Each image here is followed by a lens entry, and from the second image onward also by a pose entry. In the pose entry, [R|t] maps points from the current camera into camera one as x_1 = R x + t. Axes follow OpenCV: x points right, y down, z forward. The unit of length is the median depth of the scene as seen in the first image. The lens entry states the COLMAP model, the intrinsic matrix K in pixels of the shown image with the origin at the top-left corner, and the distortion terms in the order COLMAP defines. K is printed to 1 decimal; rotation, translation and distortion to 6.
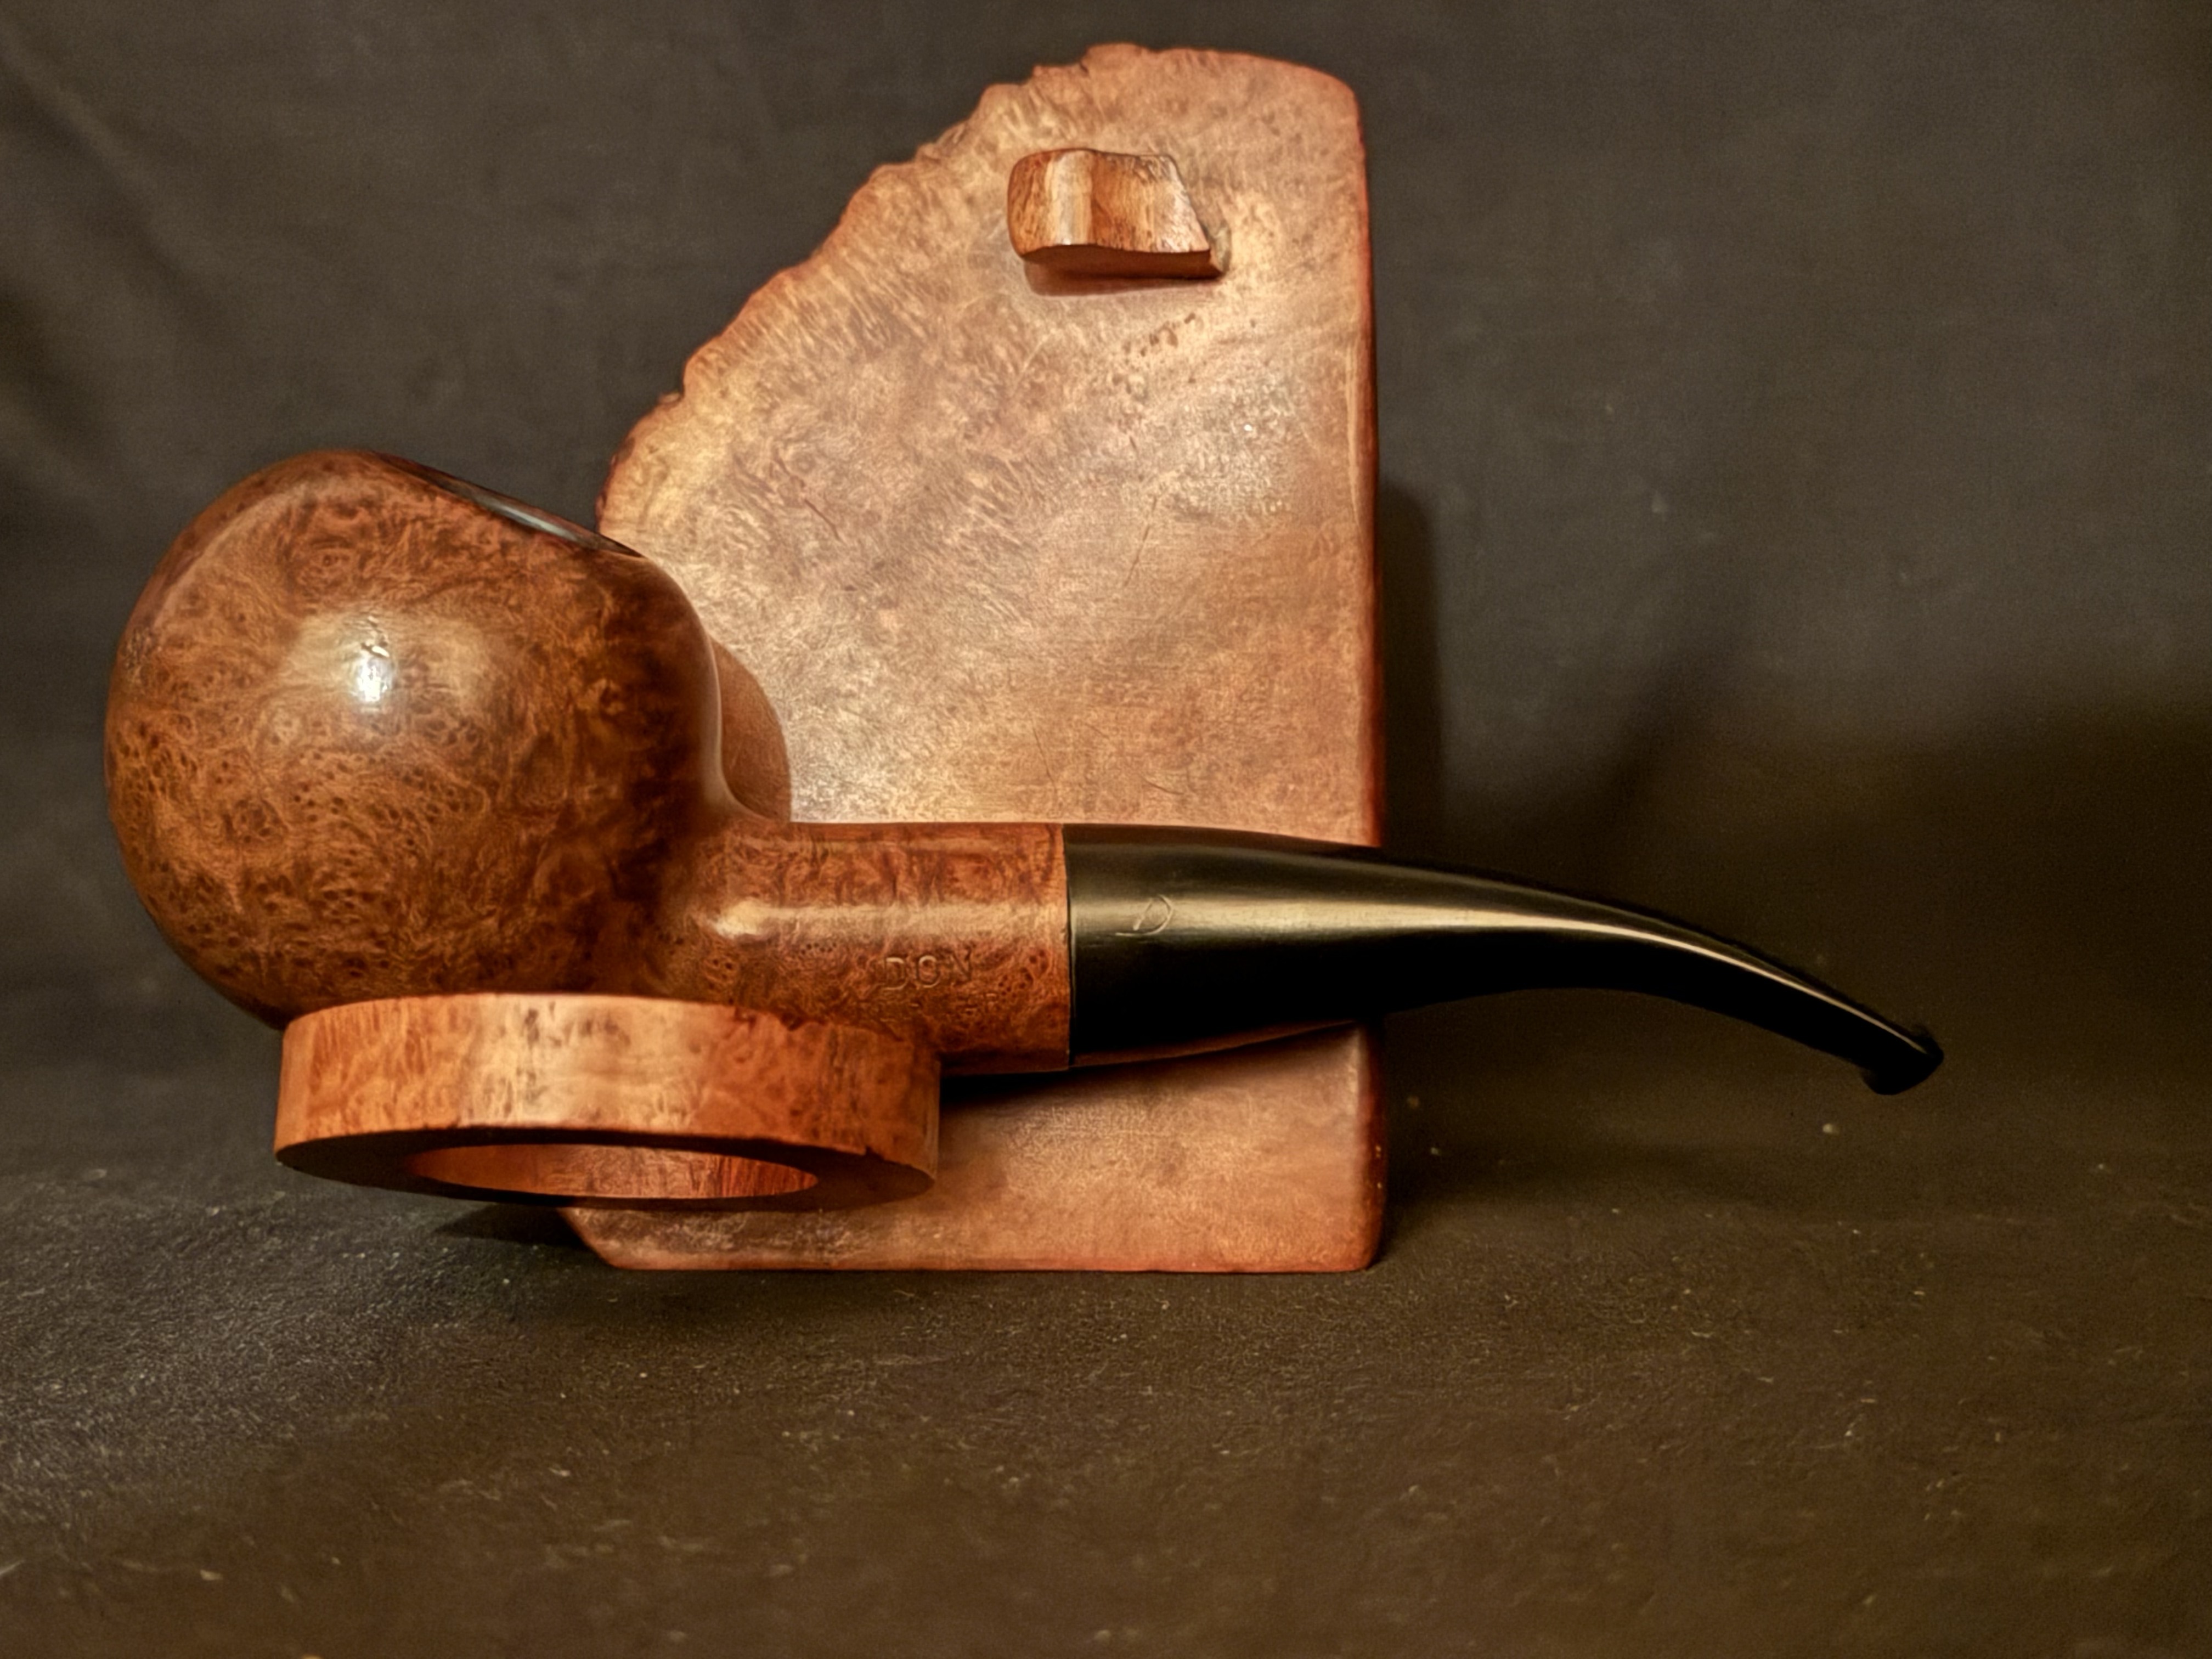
lens RADIAL K [[3212.9, 0, 1106.0], [0, 3212.9, 829.5], [0, 0, 1]] dist [0.148555, -0.031137]
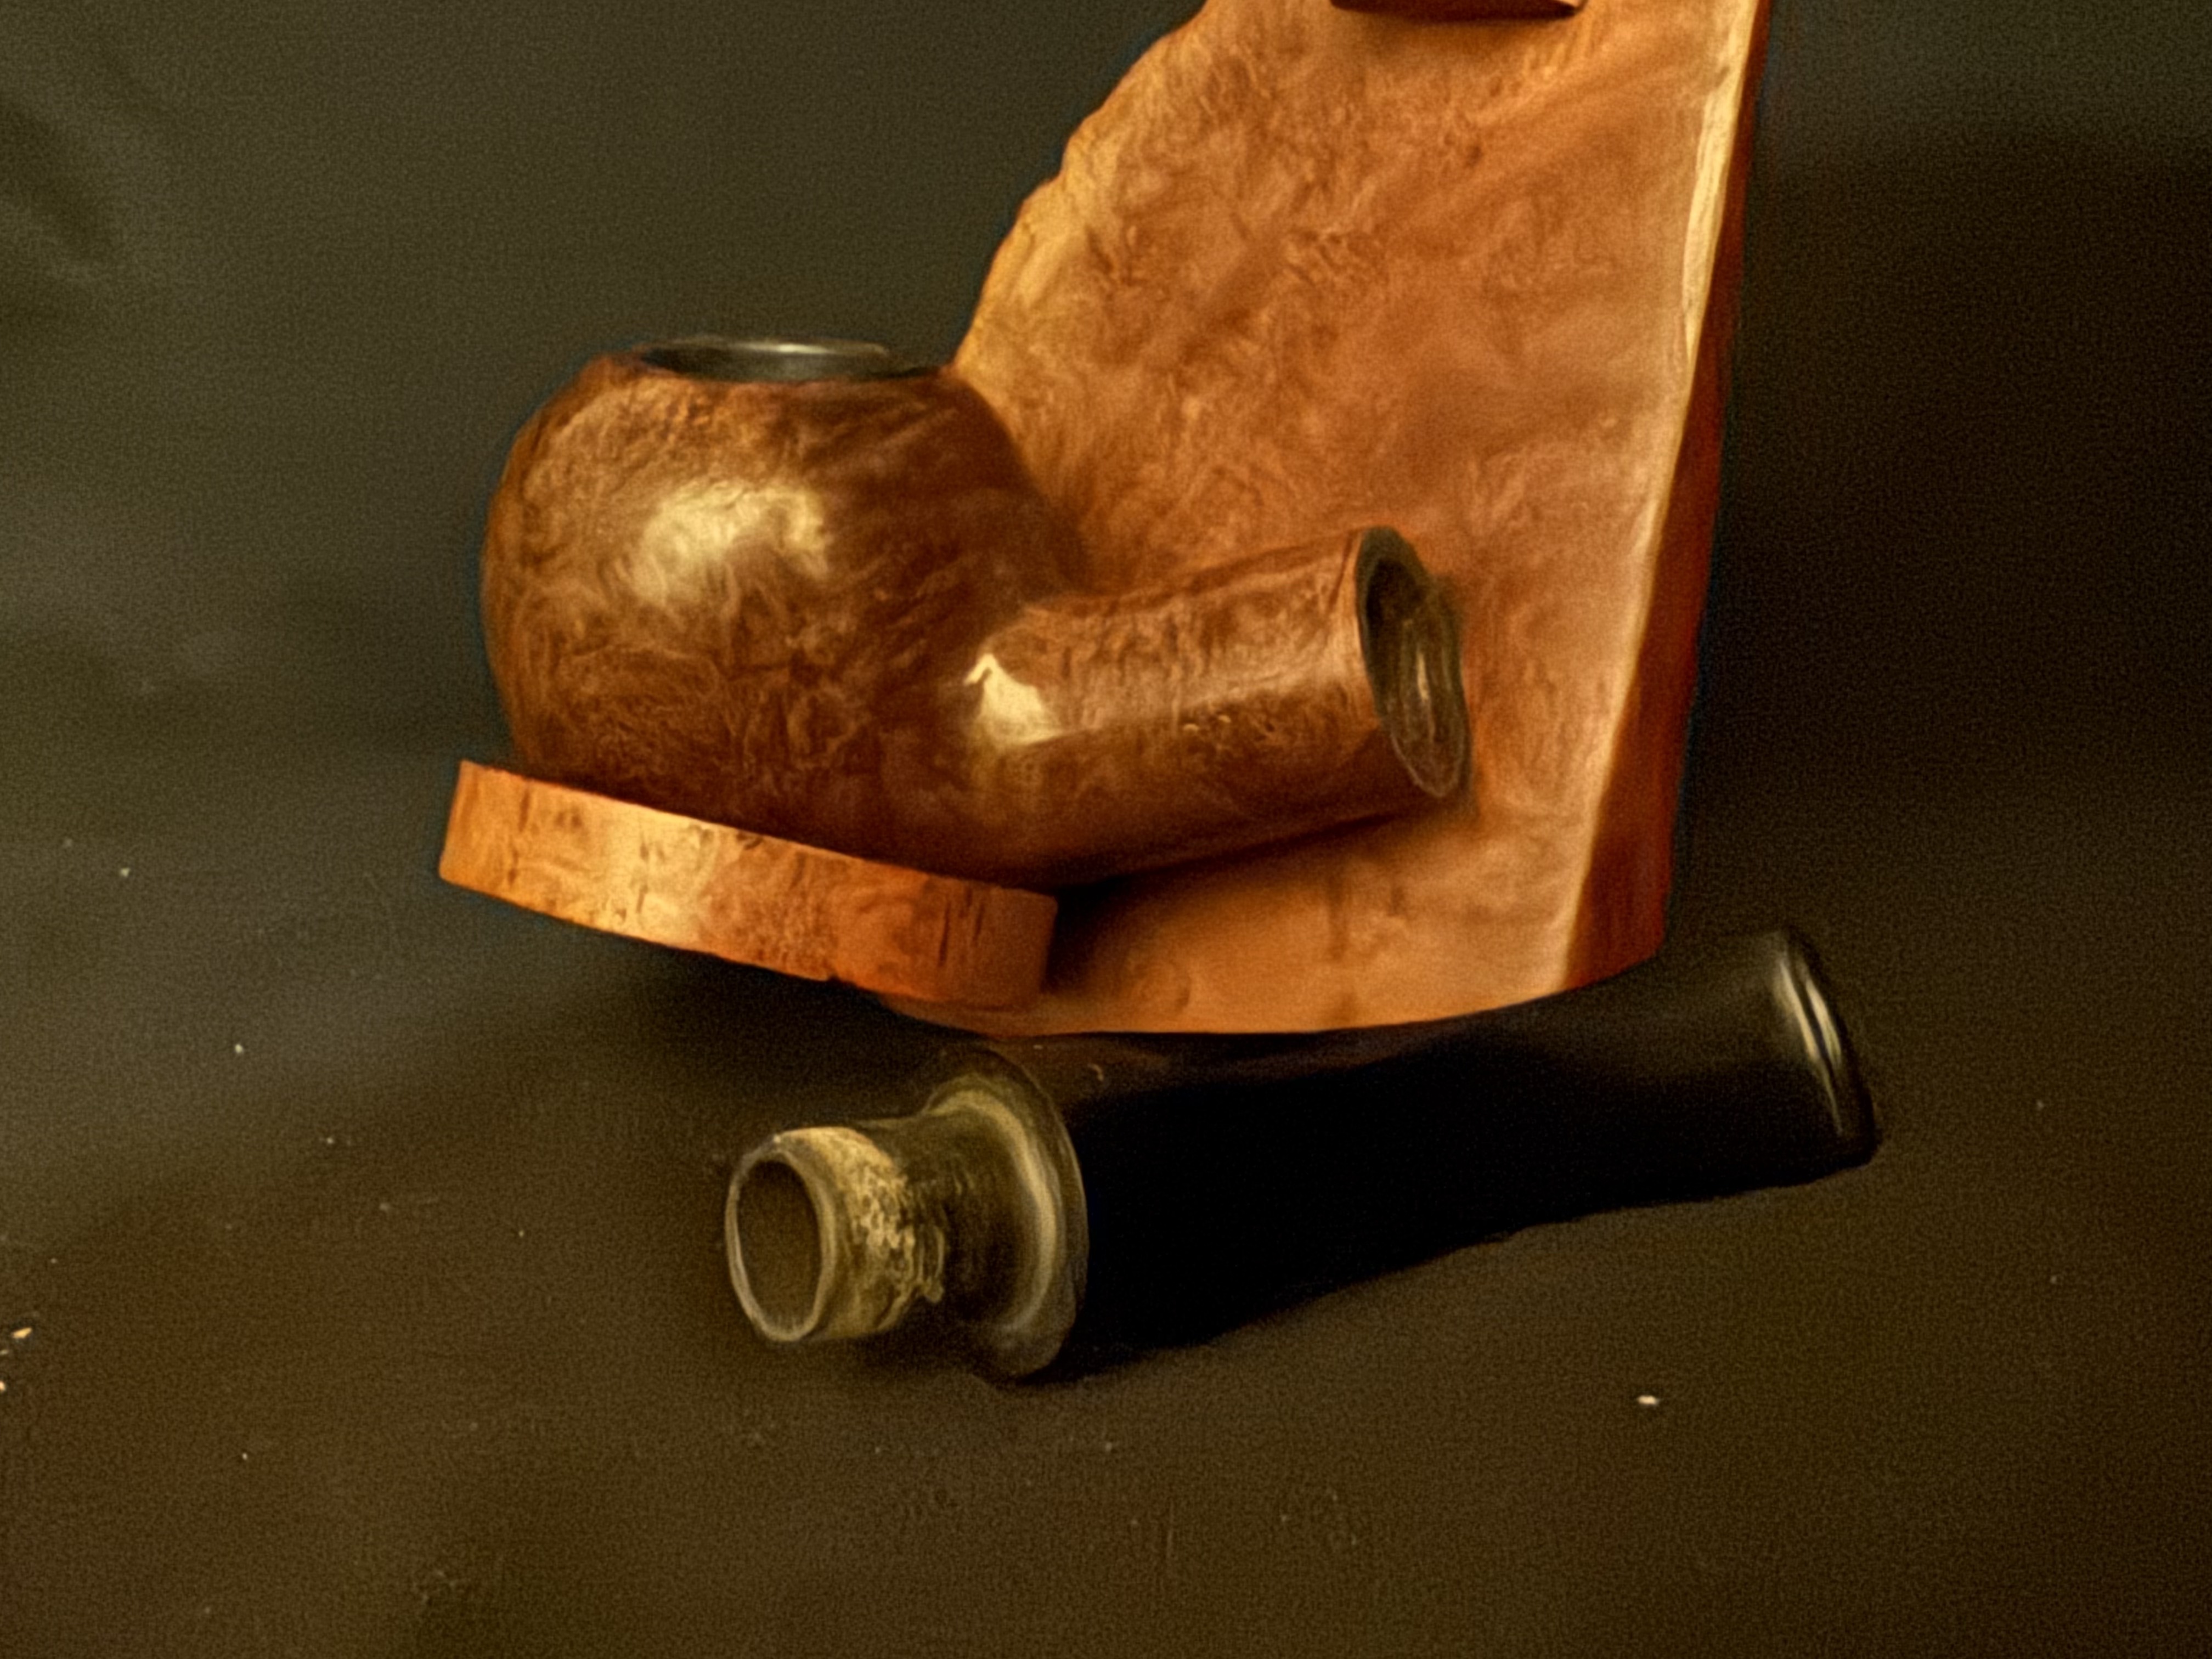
lens RADIAL K [[2302.0, 0, 837.2], [0, 2302.0, 832.4], [0, 0, 1]] dist [-0.012464, -0.004243]
pose [[0.775862, 0.146875, -0.613568, 0.288425], [-0.048886, 0.983596, 0.173635, -0.053597], [0.629005, -0.104722, 0.770315, 0.387704]]
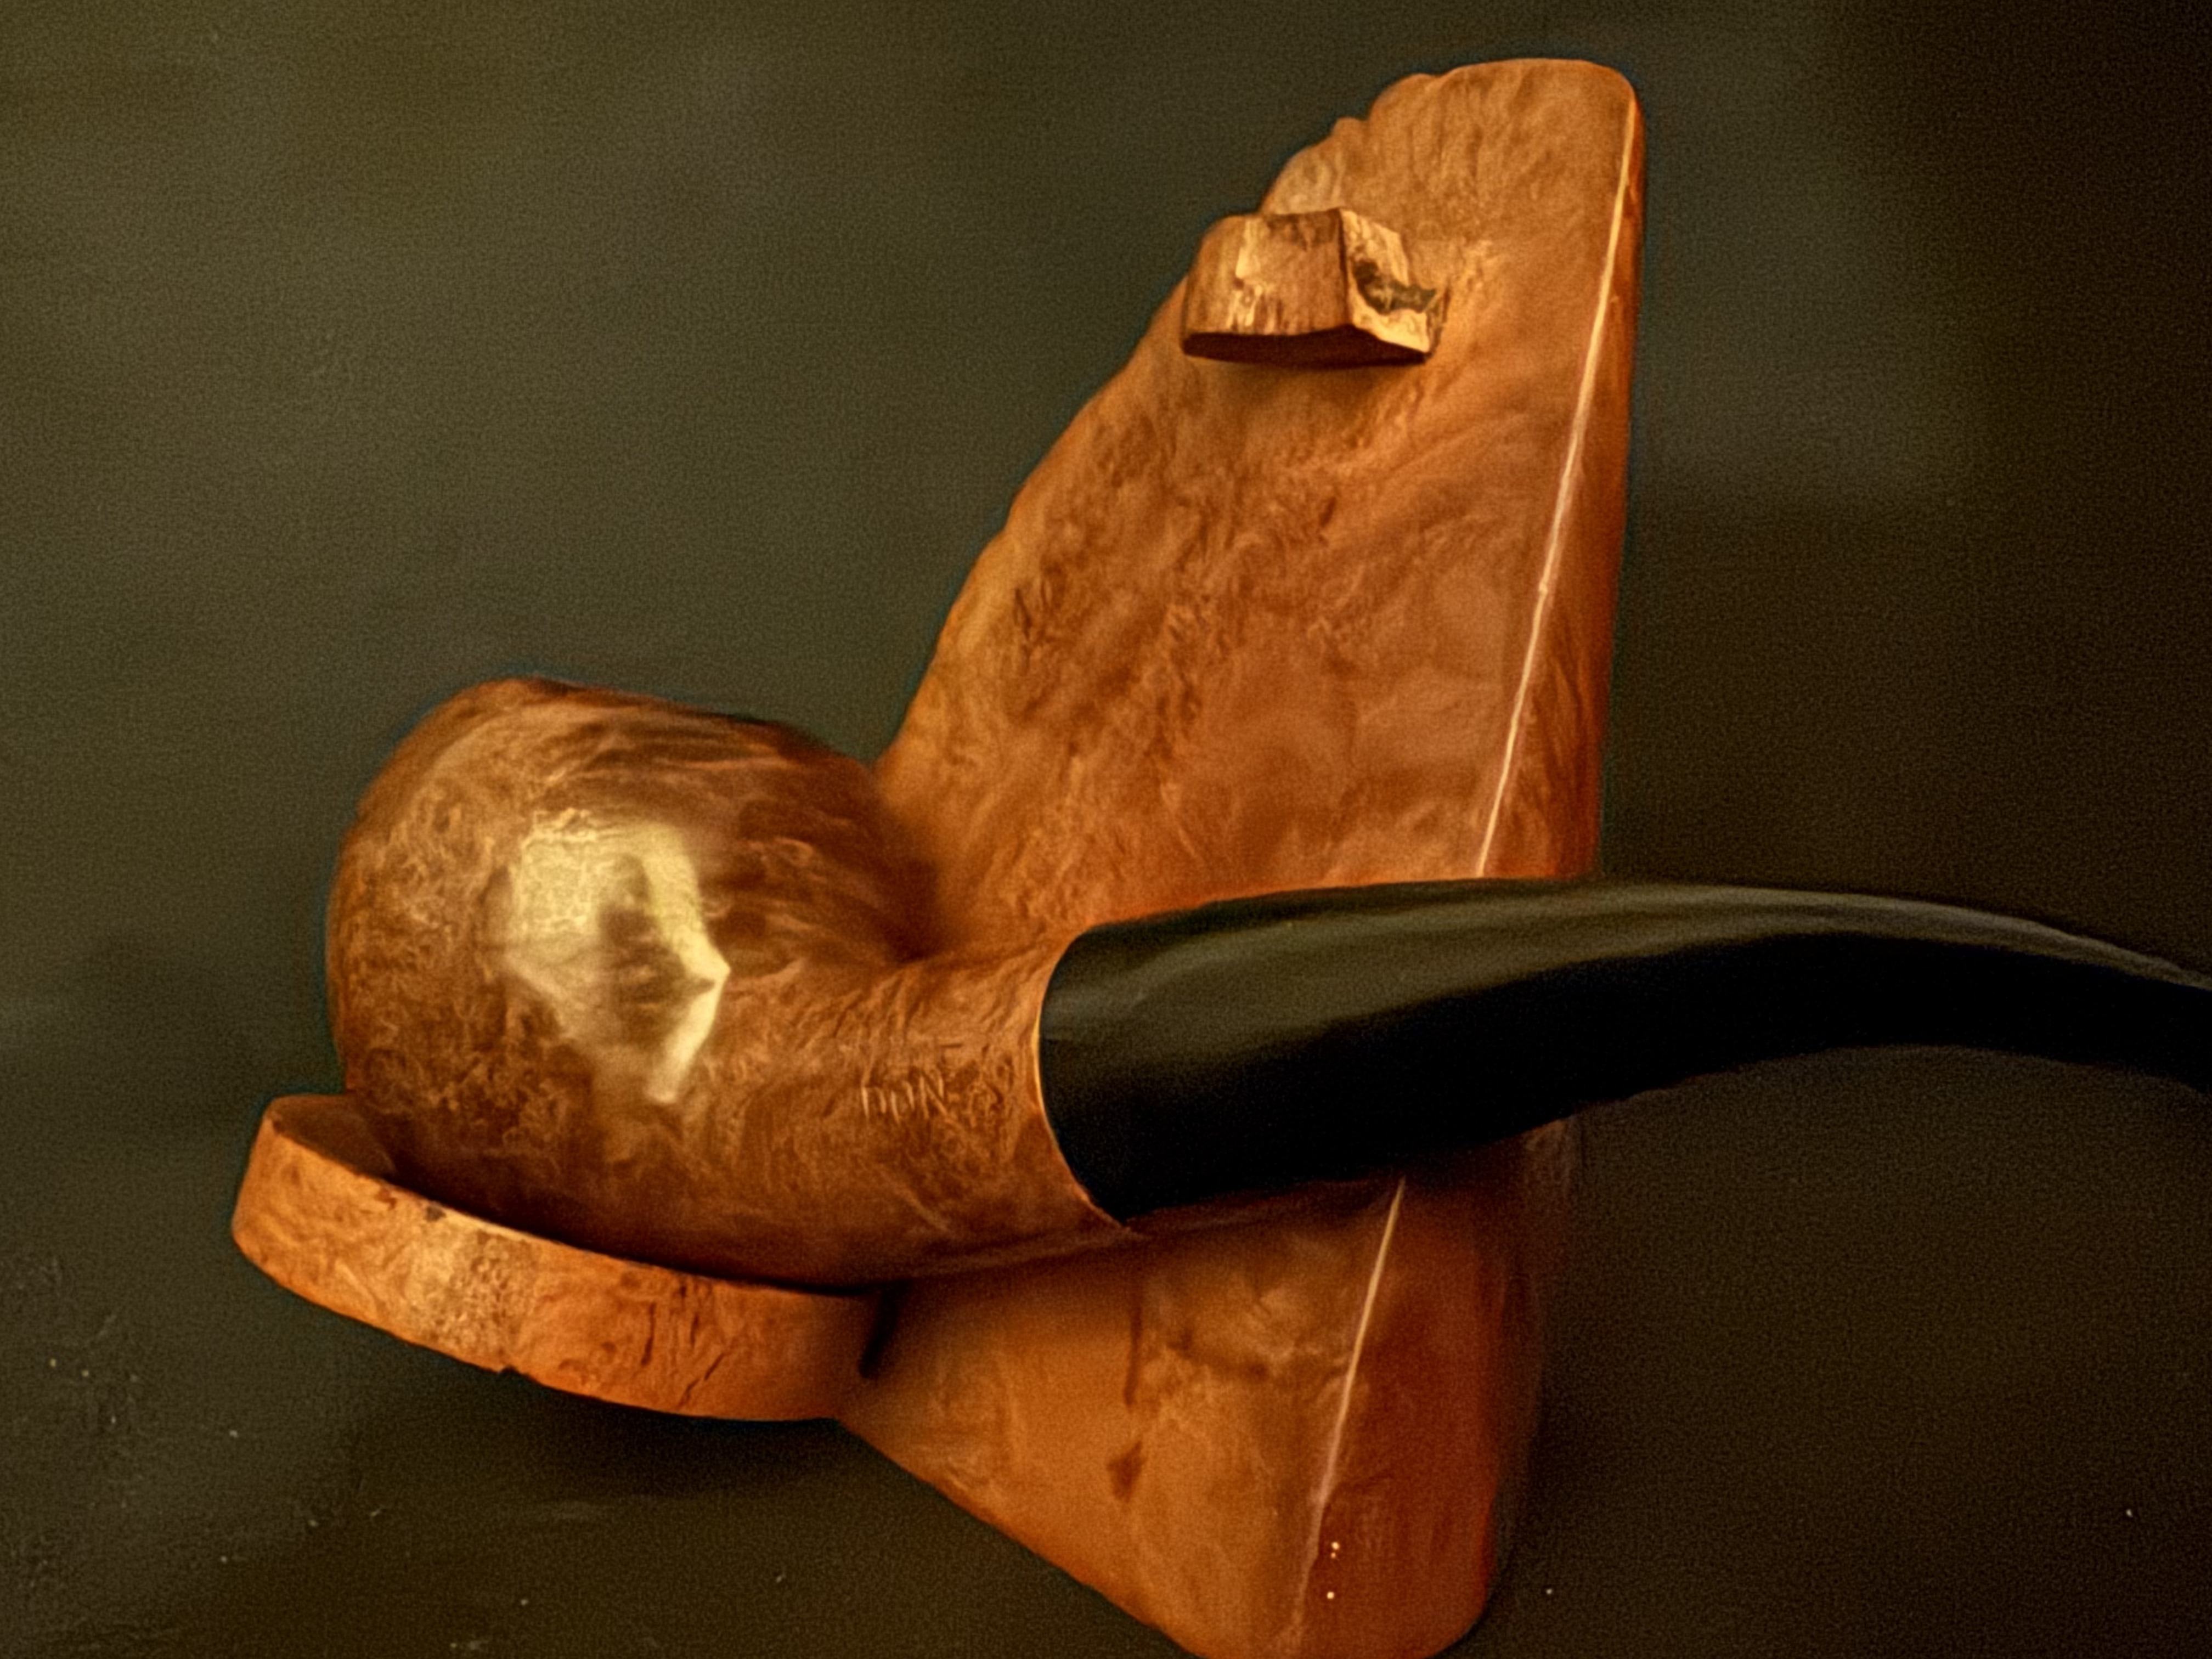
lens RADIAL K [[2098.3, 0, 903.9], [0, 2098.3, 841.0], [0, 0, 1]] dist [-0.009046, 0.002968]
pose [[0.590340, 0.098750, -0.801091, 0.373042], [-0.077890, 0.994826, 0.065233, -0.079541], [0.803388, 0.023887, 0.594977, 0.607463]]
